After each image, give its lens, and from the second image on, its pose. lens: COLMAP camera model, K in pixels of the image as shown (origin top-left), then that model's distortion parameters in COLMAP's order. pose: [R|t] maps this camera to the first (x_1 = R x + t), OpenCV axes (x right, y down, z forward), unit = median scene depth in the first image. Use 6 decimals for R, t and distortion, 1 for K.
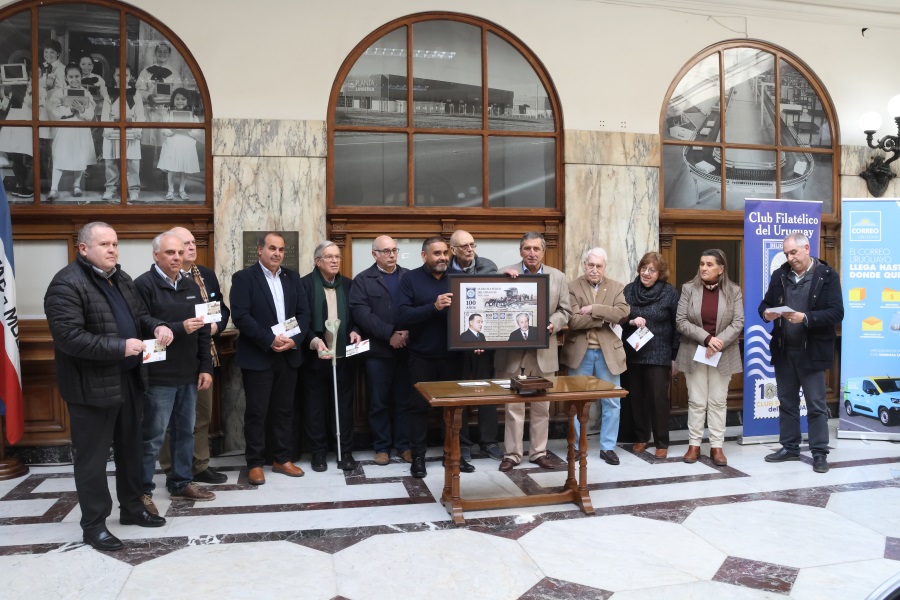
lens RADIAL K [[789.7, 0, 450.0], [0, 789.7, 300.0], [0, 0, 1]] dist [-0.204314, 0.178382]
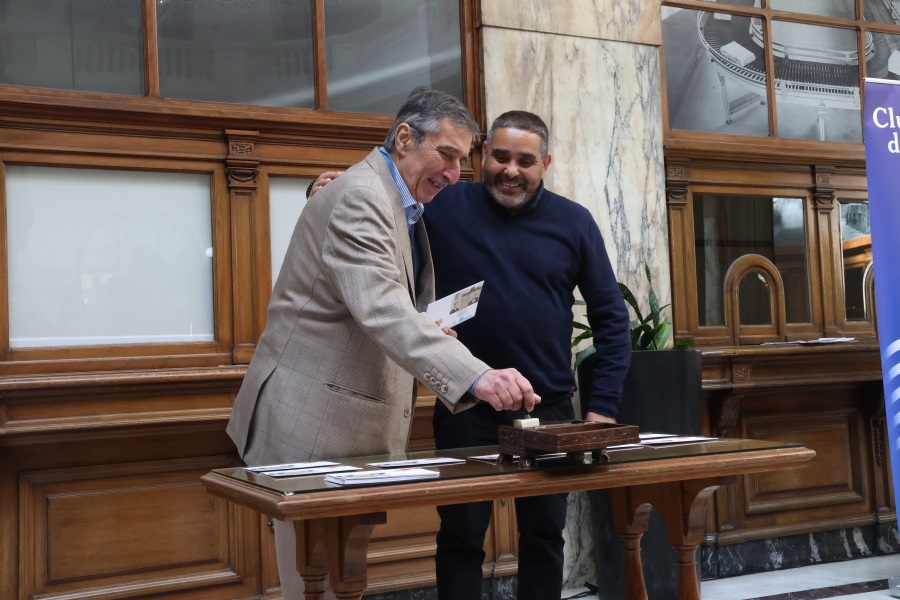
lens RADIAL K [[1104.5, 0, 459.1], [0, 1104.5, 302.9], [0, 0, 1]] dist [0.001678, 0.317627]
pose [[0.968142, -0.022529, 0.249388, -0.039746], [0.050048, 0.993258, -0.104562, 0.064095], [-0.245351, 0.113712, 0.962742, 0.365732]]
